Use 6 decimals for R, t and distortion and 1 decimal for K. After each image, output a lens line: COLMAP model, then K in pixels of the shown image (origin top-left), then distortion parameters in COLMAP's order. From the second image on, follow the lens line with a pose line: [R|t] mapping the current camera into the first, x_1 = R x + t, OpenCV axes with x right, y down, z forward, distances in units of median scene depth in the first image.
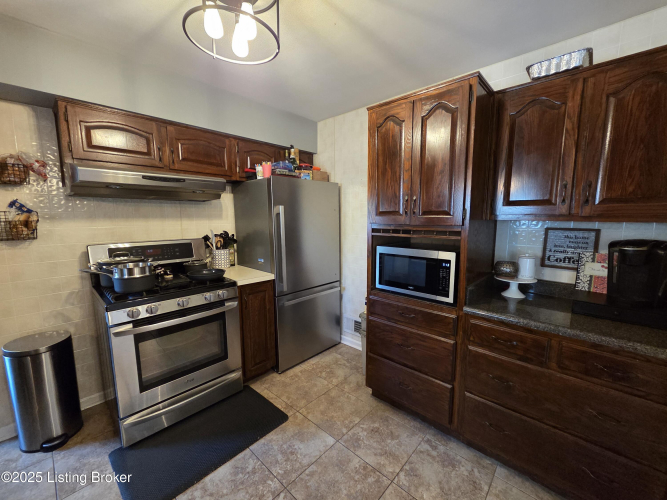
lens RADIAL K [[273.0, 0, 346.0], [0, 273.0, 252.2], [0, 0, 1]] dist [0.002566, -0.003259]
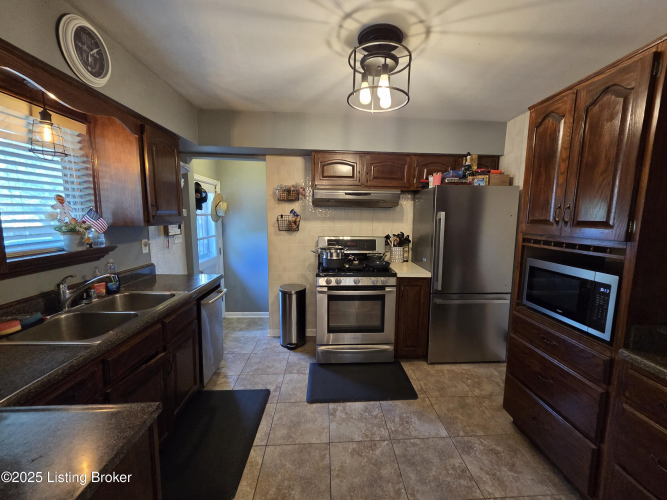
lens RADIAL K [[276.3, 0, 344.4], [0, 276.3, 250.6], [0, 0, 1]] dist [-0.000908, -0.000367]
pose [[0.710219, 0.098891, -0.697001, 0.321533], [-0.107592, 0.993701, 0.031354, -0.009383], [0.695711, 0.052723, 0.716385, -0.073714]]
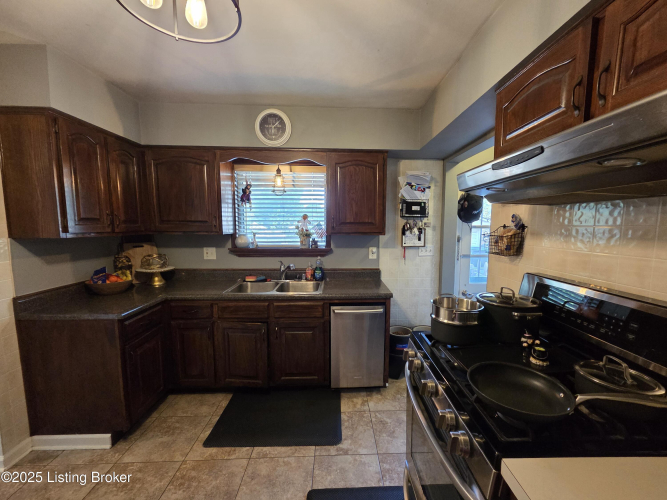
lens RADIAL K [[273.6, 0, 344.0], [0, 273.6, 253.4], [0, 0, 1]] dist [0.002887, 0.000184]
pose [[-0.723058, 0.065859, -0.687640, -0.097373], [-0.097074, 0.975880, 0.195540, -0.166055], [0.683932, 0.208139, -0.699225, 1.154265]]
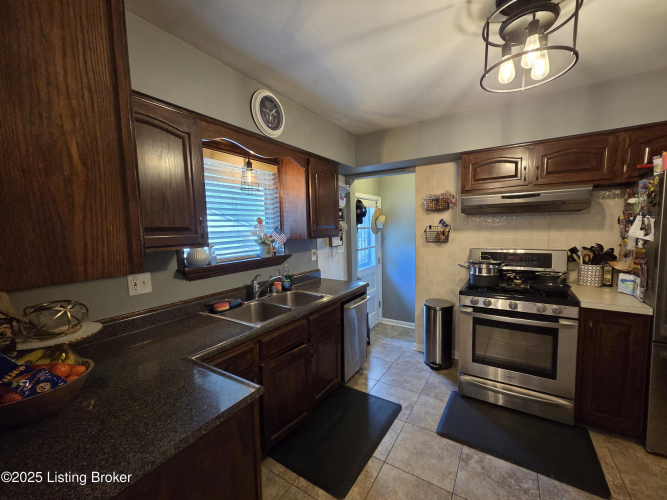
lens RADIAL K [[273.6, 0, 344.0], [0, 273.6, 253.4], [0, 0, 1]] dist [0.002887, 0.000184]
pose [[0.172279, 0.091279, -0.980810, 0.352513], [-0.107704, 0.991473, 0.073354, -0.033292], [0.979142, 0.093000, 0.180641, 0.087195]]
